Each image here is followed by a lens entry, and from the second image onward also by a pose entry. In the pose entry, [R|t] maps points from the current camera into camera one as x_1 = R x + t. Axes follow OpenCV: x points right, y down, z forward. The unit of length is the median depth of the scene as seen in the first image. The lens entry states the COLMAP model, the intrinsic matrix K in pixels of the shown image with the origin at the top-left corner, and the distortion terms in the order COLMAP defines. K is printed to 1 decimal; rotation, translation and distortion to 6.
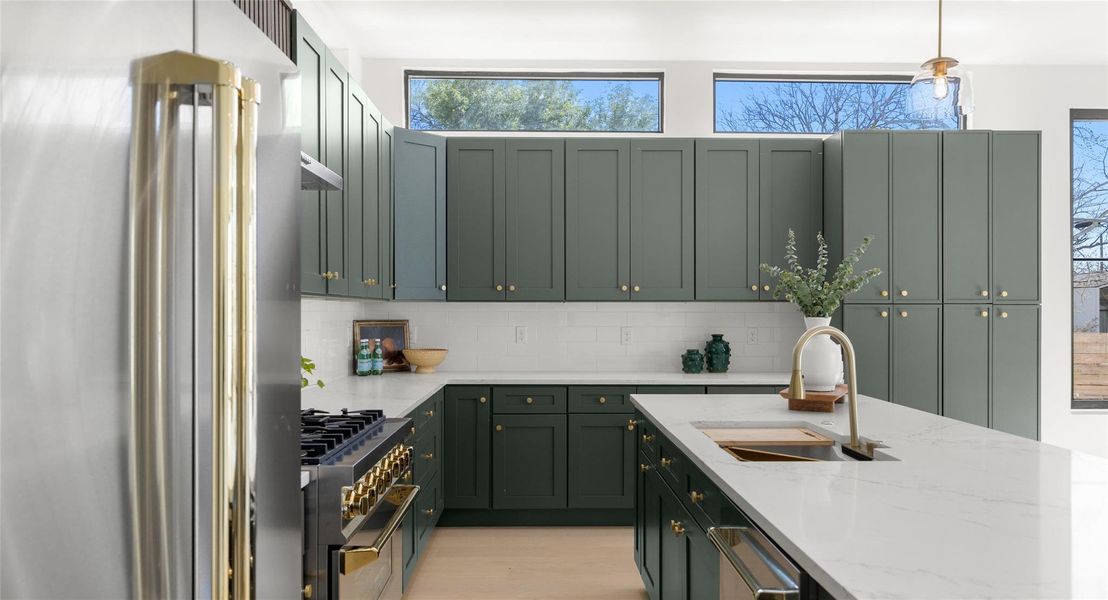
lens RADIAL K [[785.6, 0, 557.1], [0, 785.6, 318.0], [0, 0, 1]] dist [0.021230, 0.001127]
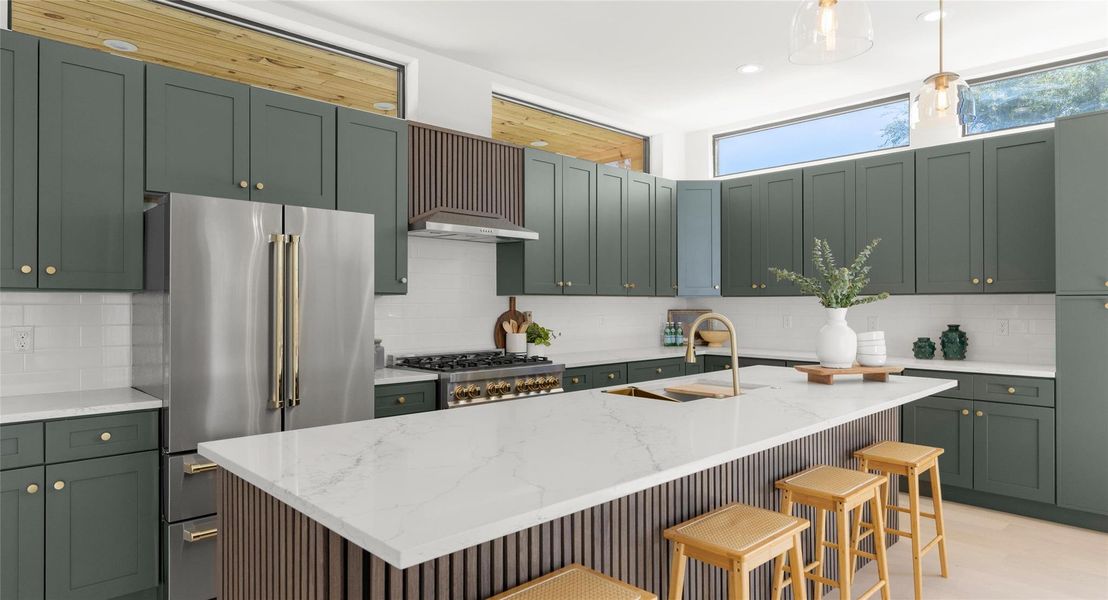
lens RADIAL K [[636.7, 0, 553.7], [0, 636.7, 300.7], [0, 0, 1]] dist [0.003037, 0.000696]
pose [[0.679954, -0.005108, -0.733237, 0.475141], [-0.004474, 0.999928, -0.011114, 0.000164], [0.733241, 0.010838, 0.679882, 0.003332]]
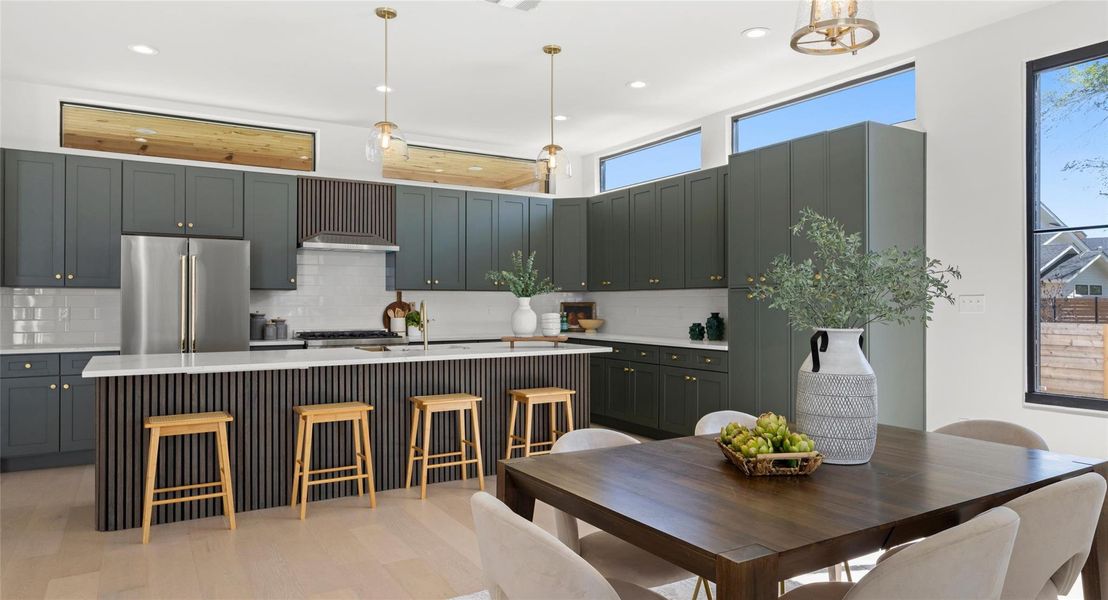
lens RADIAL K [[690.5, 0, 554.0], [0, 690.5, 300.0], [0, 0, 1]] dist [0.005975, 0.000183]
pose [[0.500473, -0.004674, -0.865740, 1.105151], [-0.006441, 0.999938, -0.009122, 0.011805], [0.865728, 0.010142, 0.500411, 0.165024]]
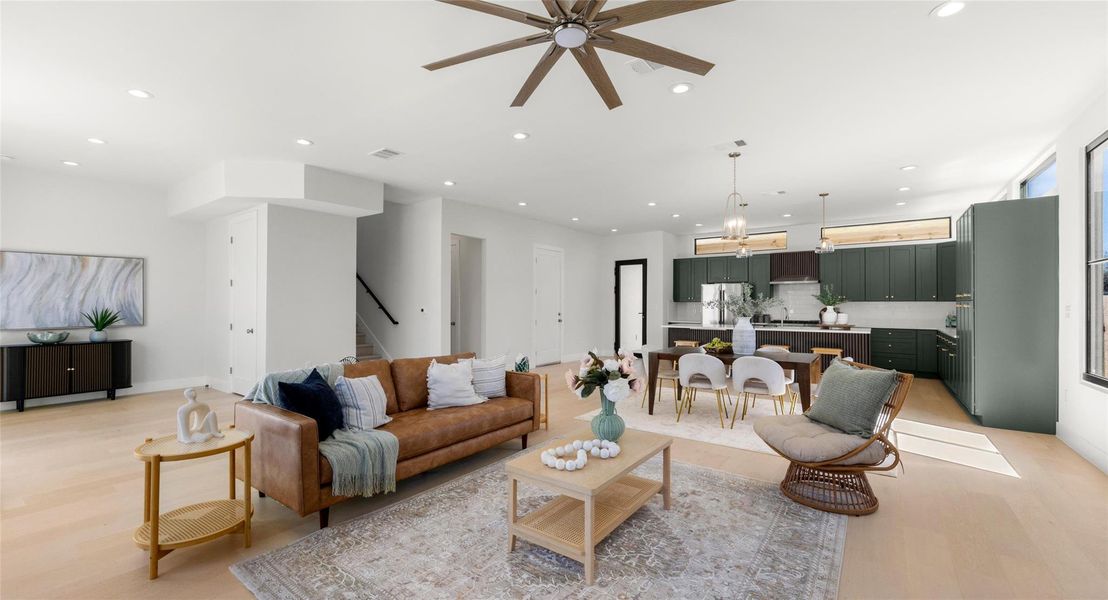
lens RADIAL K [[447.6, 0, 554.0], [0, 447.6, 300.0], [0, 0, 1]] dist [0.000838, 0.000051]
pose [[-0.606637, -0.010108, -0.794915, 1.850128], [-0.010957, 0.999930, -0.004353, -0.003520], [0.794903, 0.006070, -0.606706, 0.798736]]
